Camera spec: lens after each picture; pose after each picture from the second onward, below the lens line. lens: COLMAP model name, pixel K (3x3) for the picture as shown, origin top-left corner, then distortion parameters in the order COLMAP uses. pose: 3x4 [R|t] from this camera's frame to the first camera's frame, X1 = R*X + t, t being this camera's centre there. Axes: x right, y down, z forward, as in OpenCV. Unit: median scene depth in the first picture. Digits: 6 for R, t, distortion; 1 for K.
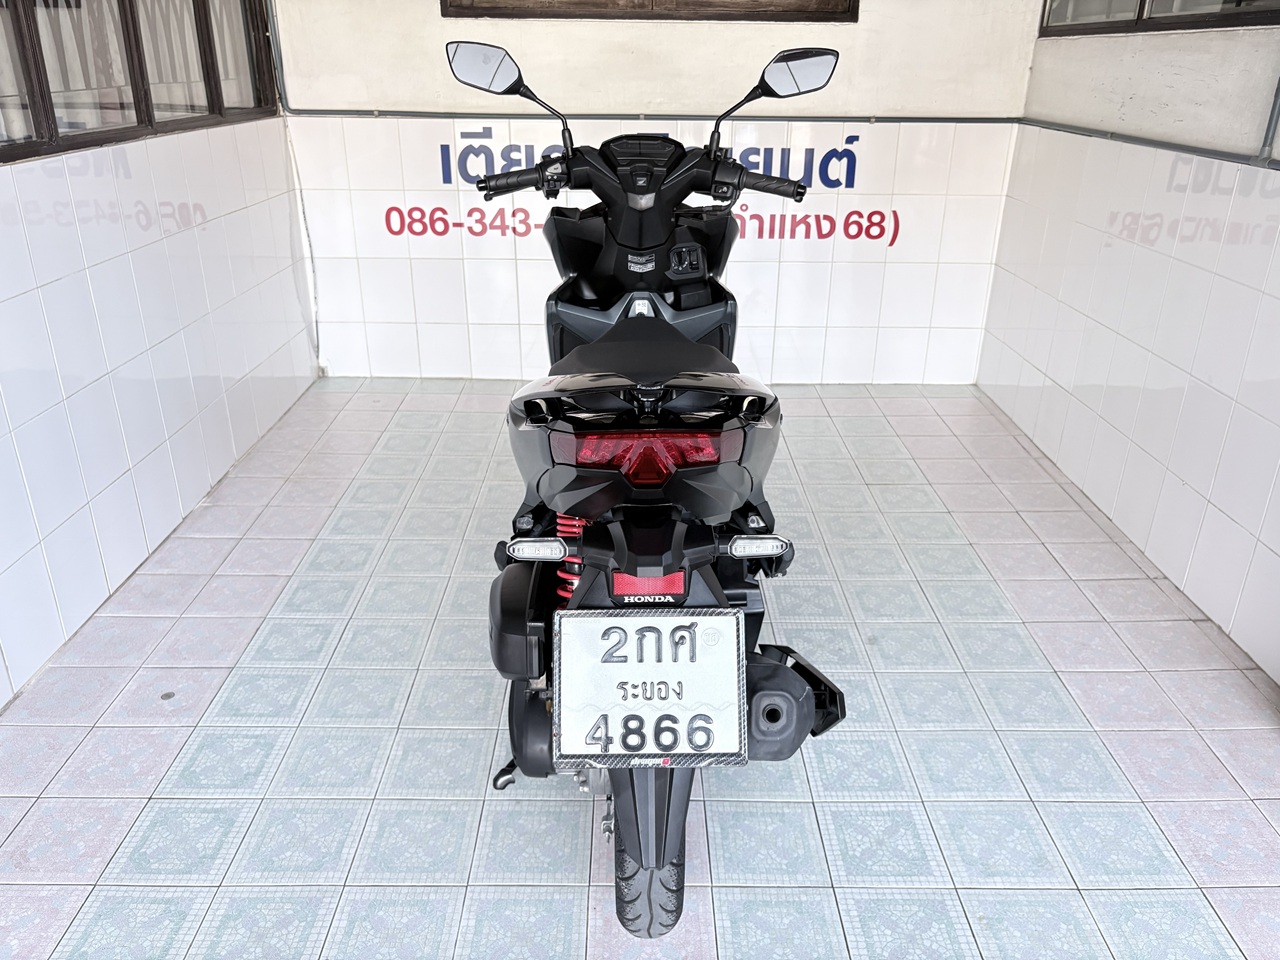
lens RADIAL K [[990.0, 0, 640.3], [0, 990.0, 514.3], [0, 0, 1]] dist [0.039255, -0.051736]
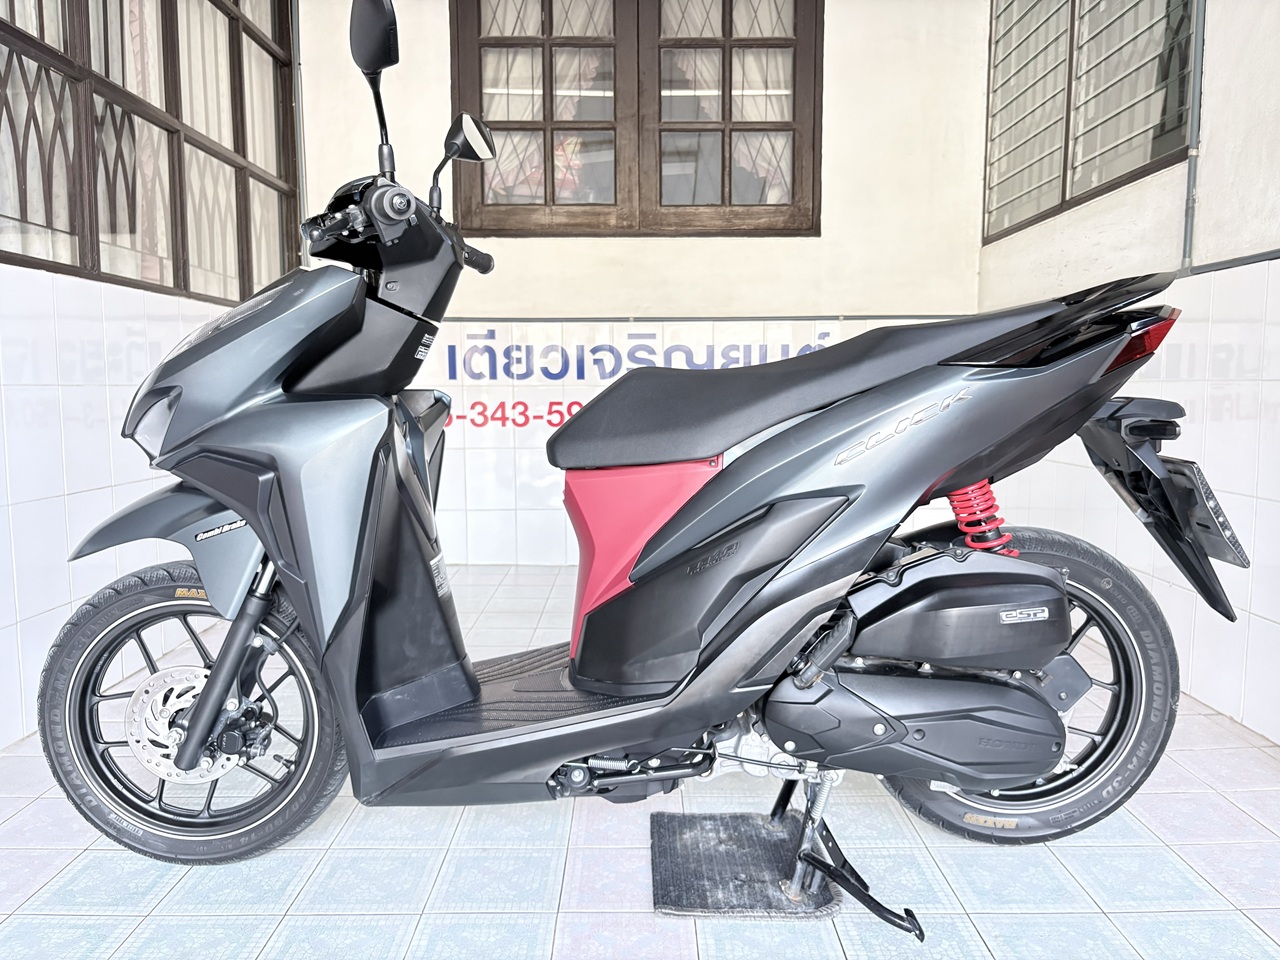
lens RADIAL K [[990.0, 0, 639.8], [0, 990.0, 476.2], [0, 0, 1]] dist [0.039255, -0.051736]
pose [[0.999911, -0.012807, -0.003618, 0.027832], [0.011027, 0.949526, -0.313495, 0.253356], [0.007450, 0.313427, 0.949583, 0.021160]]
